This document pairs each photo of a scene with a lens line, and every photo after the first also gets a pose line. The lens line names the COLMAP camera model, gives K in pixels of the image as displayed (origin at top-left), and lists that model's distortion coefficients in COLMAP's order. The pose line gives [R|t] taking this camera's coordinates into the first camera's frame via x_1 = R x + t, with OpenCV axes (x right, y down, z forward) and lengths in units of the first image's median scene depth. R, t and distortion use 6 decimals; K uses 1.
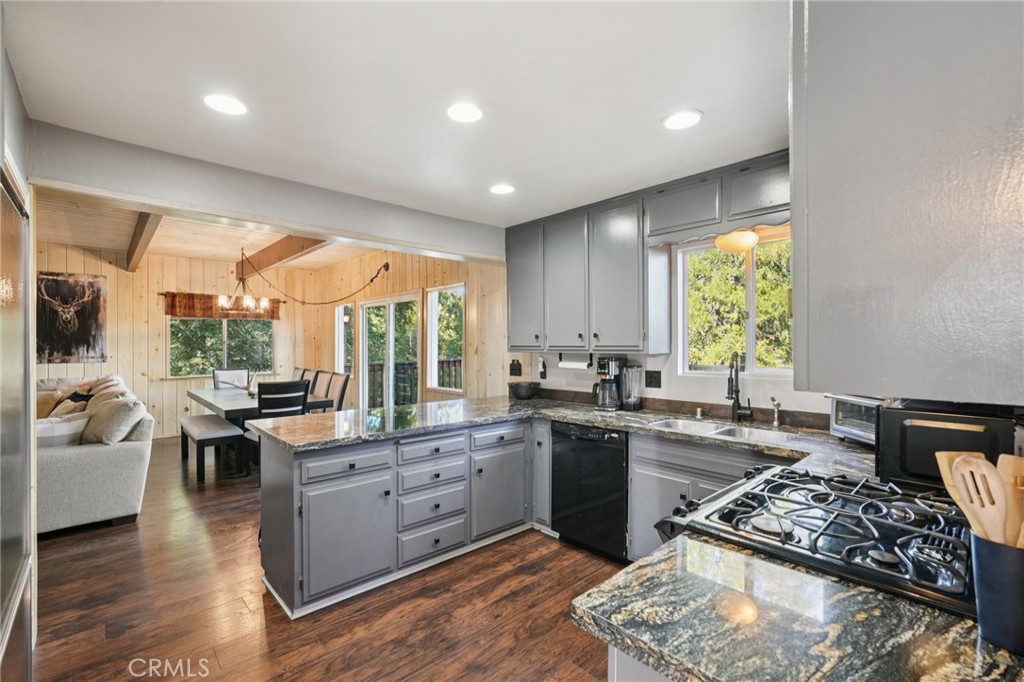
lens RADIAL K [[450.2, 0, 513.3], [0, 450.2, 345.8], [0, 0, 1]] dist [-0.008343, 0.004438]
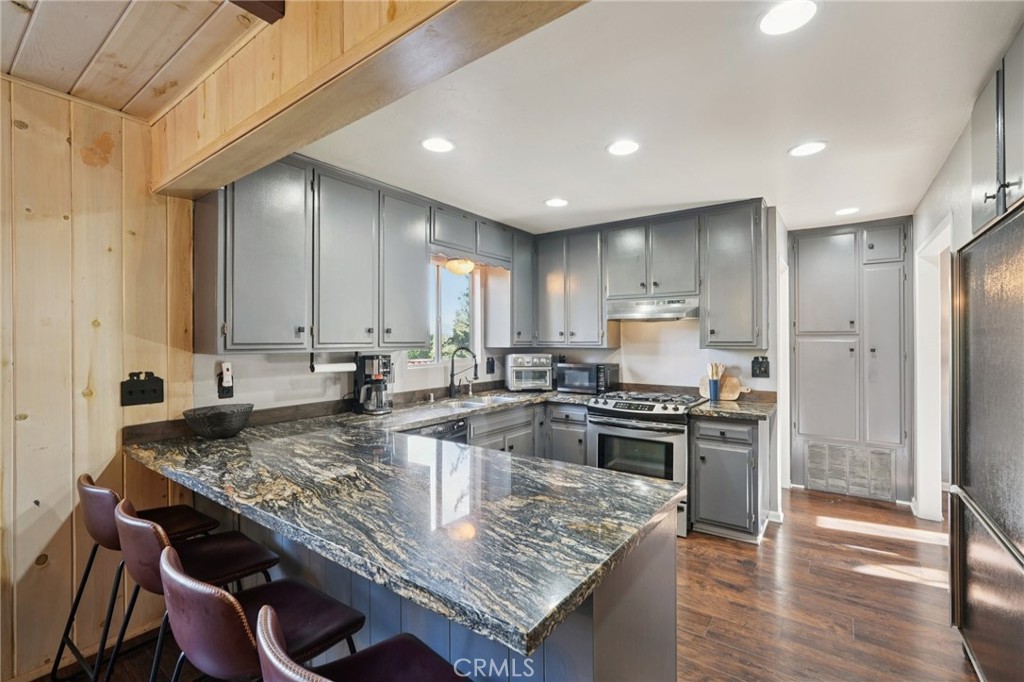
lens RADIAL K [[450.2, 0, 511.7], [0, 450.2, 341.3], [0, 0, 1]] dist [-0.008343, 0.004438]
pose [[-0.198921, 0.001937, 0.980014, -0.800886], [0.005130, 0.999986, -0.000936, 0.000626], [-0.980002, 0.004842, -0.198928, 1.010488]]
